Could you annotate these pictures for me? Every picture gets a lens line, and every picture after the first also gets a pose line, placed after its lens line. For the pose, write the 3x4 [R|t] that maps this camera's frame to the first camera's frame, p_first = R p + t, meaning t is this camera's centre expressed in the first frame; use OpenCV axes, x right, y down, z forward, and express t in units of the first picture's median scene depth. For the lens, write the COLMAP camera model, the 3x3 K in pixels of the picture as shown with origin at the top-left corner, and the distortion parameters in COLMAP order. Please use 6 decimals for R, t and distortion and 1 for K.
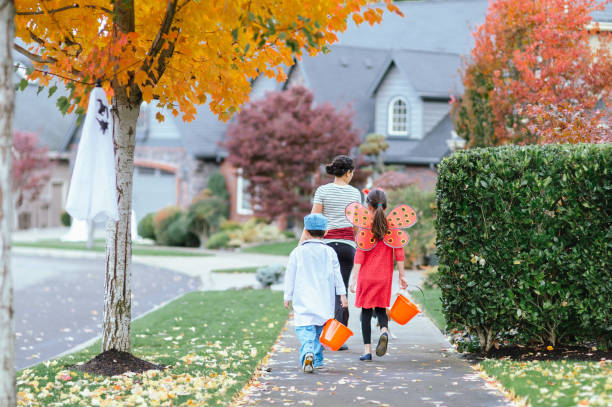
lens RADIAL K [[1793.6, 0, 331.3], [0, 1793.6, 179.4], [0, 0, 1]] dist [-0.018284, 0.599234]
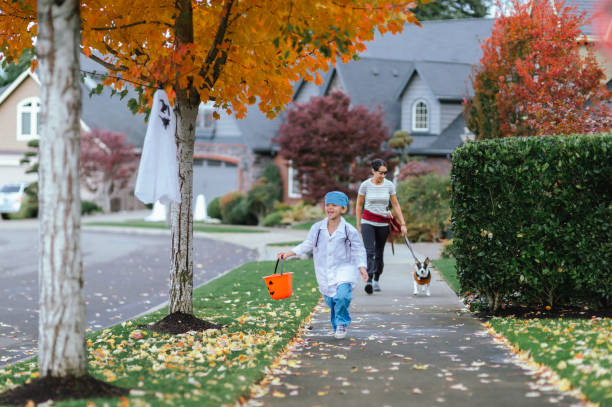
lens RADIAL K [[1472.7, 0, 306.0], [0, 1472.7, 203.5], [0, 0, 1]] dist [-0.012441, 0.311376]
pose [[0.999133, -0.009110, -0.040611, 0.002155], [0.010066, 0.999676, 0.023397, 0.000937], [0.040385, -0.023786, 0.998901, 0.023886]]
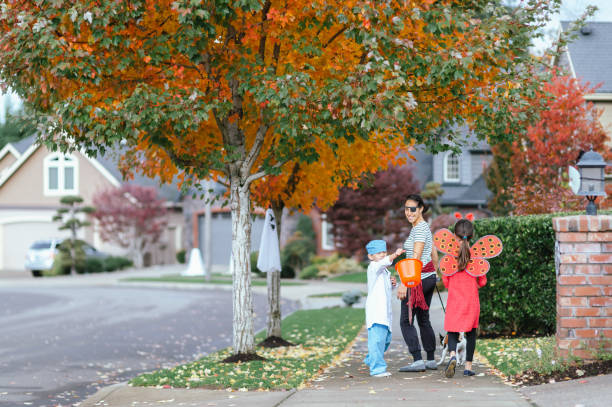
lens RADIAL K [[1476.5, 0, 306.0], [0, 1476.5, 203.5], [0, 0, 1]] dist [-0.039095, 0.693077]
pose [[0.997571, -0.030588, -0.062581, 0.013316], [0.029885, 0.999480, -0.012144, -0.020408], [0.062919, 0.010244, 0.997966, -0.434644]]
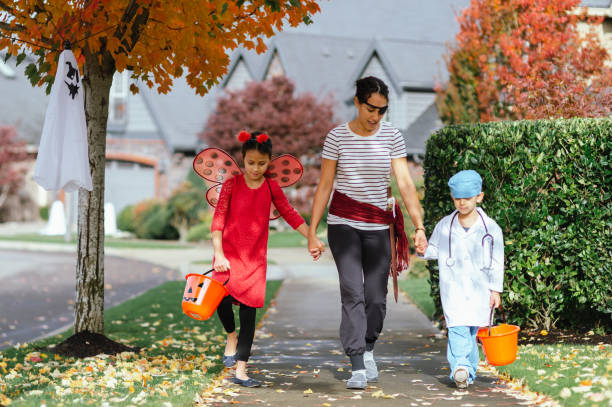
lens RADIAL K [[1823.8, 0, 254.7], [0, 1823.8, 170.5], [0, 0, 1]] dist [-0.025727, 0.400295]
pose [[0.999486, -0.003582, -0.031868, -0.000566], [0.003556, 0.999993, -0.000880, 0.007936], [0.031871, 0.000766, 0.999492, 0.025666]]
